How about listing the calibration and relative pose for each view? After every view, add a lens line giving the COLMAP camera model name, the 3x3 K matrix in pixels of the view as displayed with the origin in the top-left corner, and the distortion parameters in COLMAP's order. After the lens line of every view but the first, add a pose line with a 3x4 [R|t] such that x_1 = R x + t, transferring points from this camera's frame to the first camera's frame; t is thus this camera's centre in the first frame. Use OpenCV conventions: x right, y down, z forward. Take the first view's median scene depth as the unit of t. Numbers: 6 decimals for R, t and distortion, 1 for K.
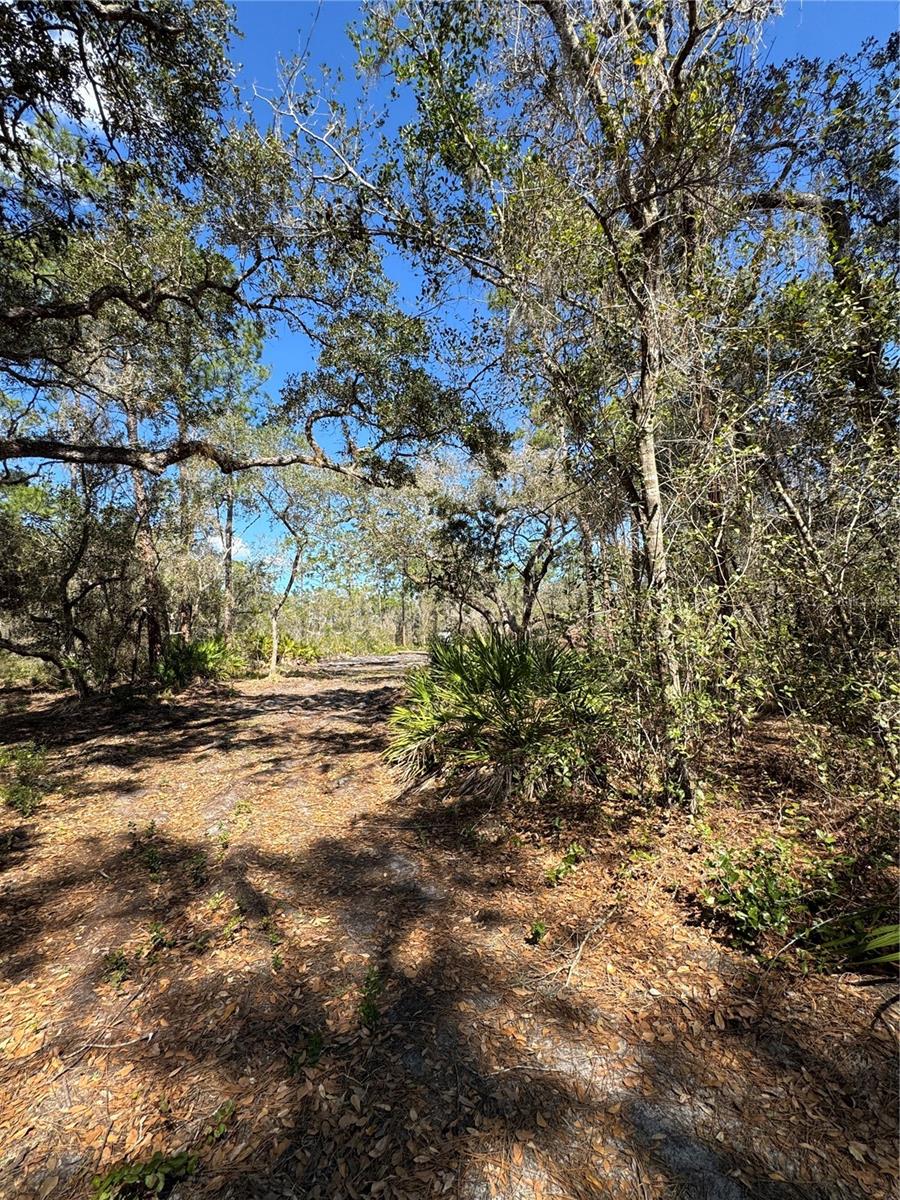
lens RADIAL K [[536.3, 0, 452.8], [0, 536.3, 600.2], [0, 0, 1]] dist [0.000299, 0.000546]
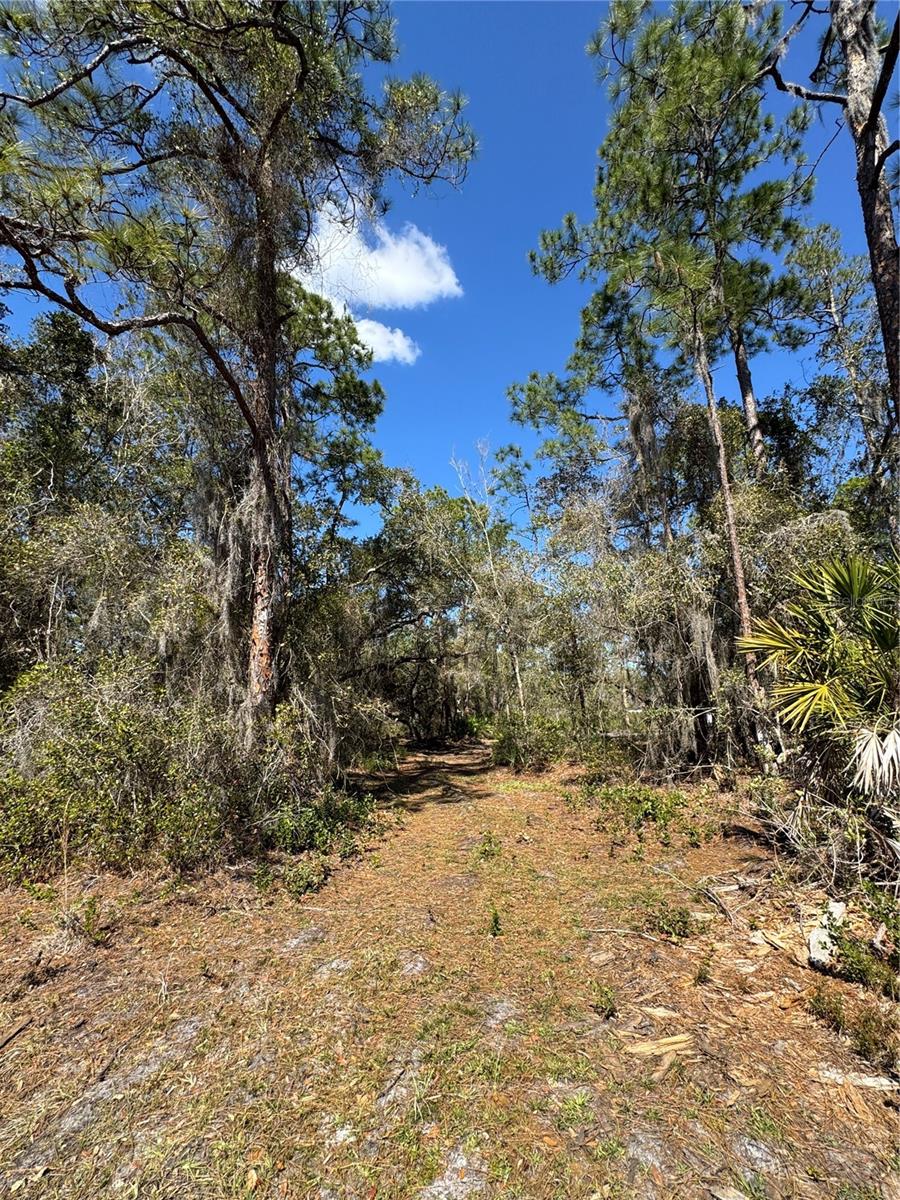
lens RADIAL K [[536.5, 0, 453.5], [0, 536.5, 598.4], [0, 0, 1]] dist [0.002669, 0.000034]
pose [[0.854666, -0.085357, -0.512113, 1.382429], [0.013254, 0.989658, -0.142833, -0.184773], [0.519008, 0.115287, 0.846959, -1.937089]]
